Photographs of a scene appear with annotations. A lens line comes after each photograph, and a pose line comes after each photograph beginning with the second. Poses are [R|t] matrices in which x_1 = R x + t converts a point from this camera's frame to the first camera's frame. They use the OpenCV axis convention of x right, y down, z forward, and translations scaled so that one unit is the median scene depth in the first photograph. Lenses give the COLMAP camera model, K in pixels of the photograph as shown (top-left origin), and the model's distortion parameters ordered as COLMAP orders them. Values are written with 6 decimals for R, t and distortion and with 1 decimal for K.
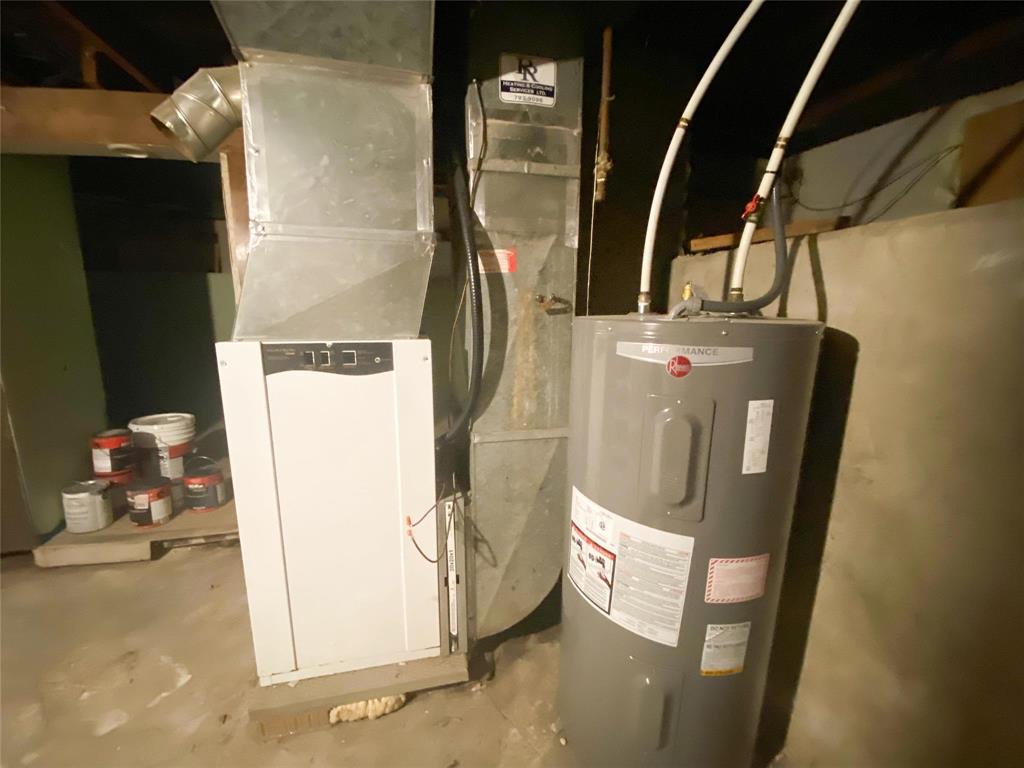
lens RADIAL K [[421.1, 0, 514.8], [0, 421.1, 384.2], [0, 0, 1]] dist [0.007452, -0.009071]
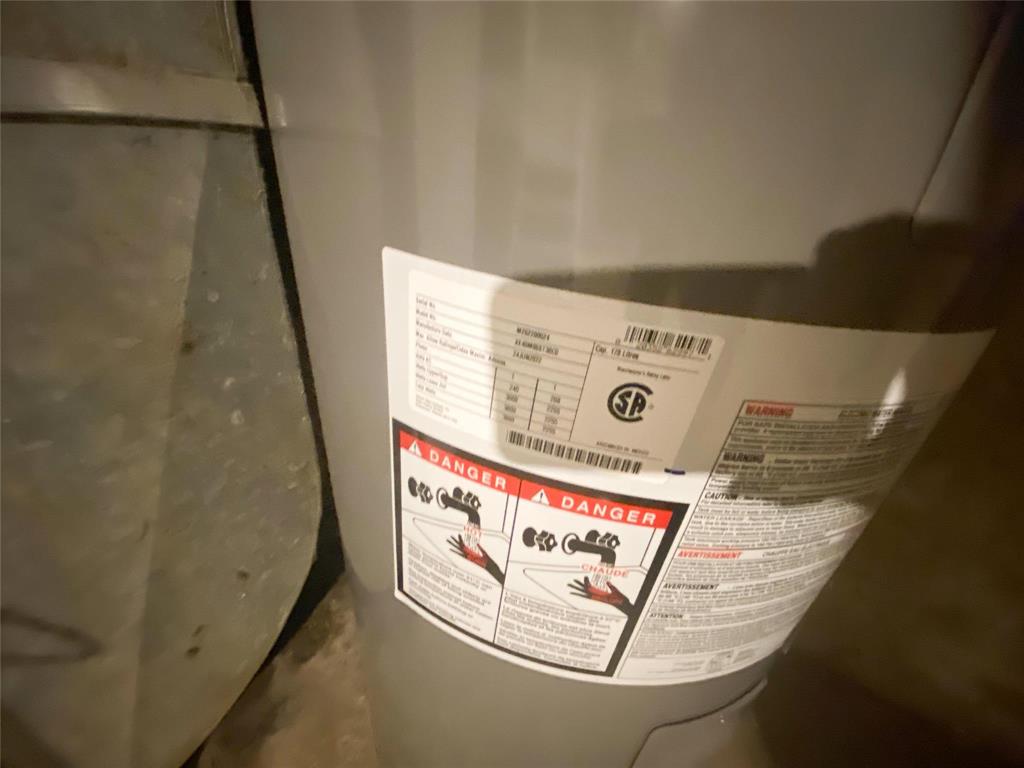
lens RADIAL K [[421.1, 0, 513.6], [0, 421.1, 392.6], [0, 0, 1]] dist [0.007452, -0.009071]
pose [[0.732495, -0.298979, 0.611606, 0.047852], [0.064155, 0.924718, 0.375207, 0.216082], [-0.677743, -0.235599, 0.696533, 0.755653]]
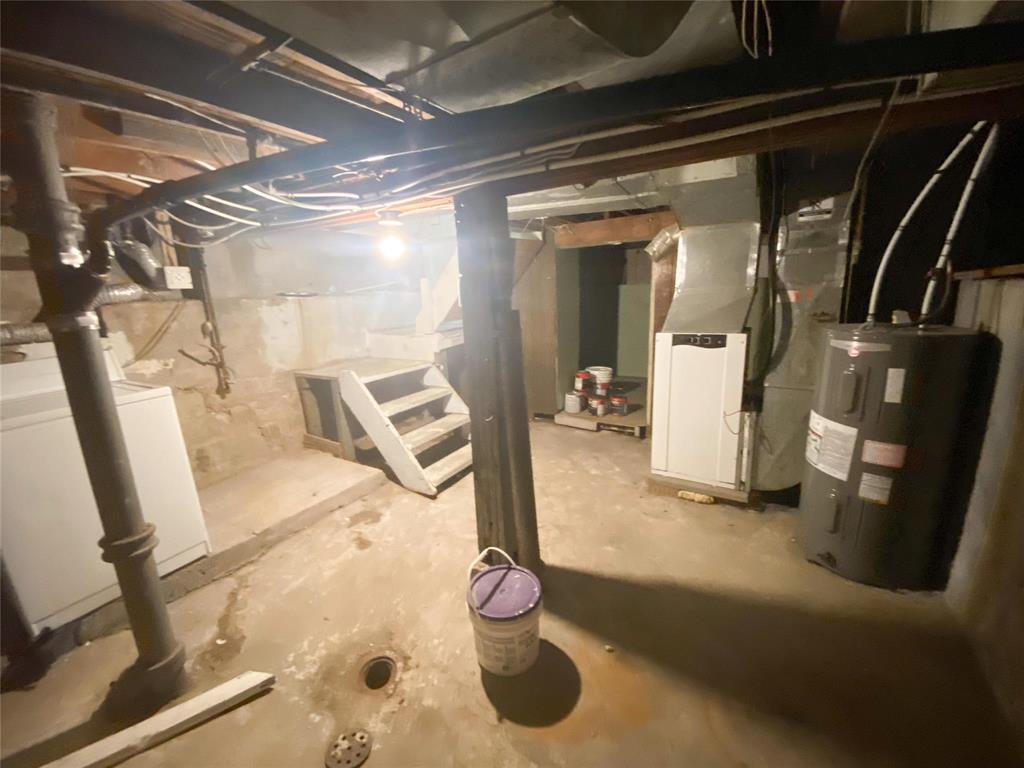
lens RADIAL K [[421.1, 0, 505.6], [0, 421.1, 383.6], [0, 0, 1]] dist [0.007452, -0.009071]
pose [[0.694506, 0.120918, -0.709253, 0.506599], [-0.092742, 0.992598, 0.078411, 0.091871], [0.713485, 0.011321, 0.700580, -1.398140]]
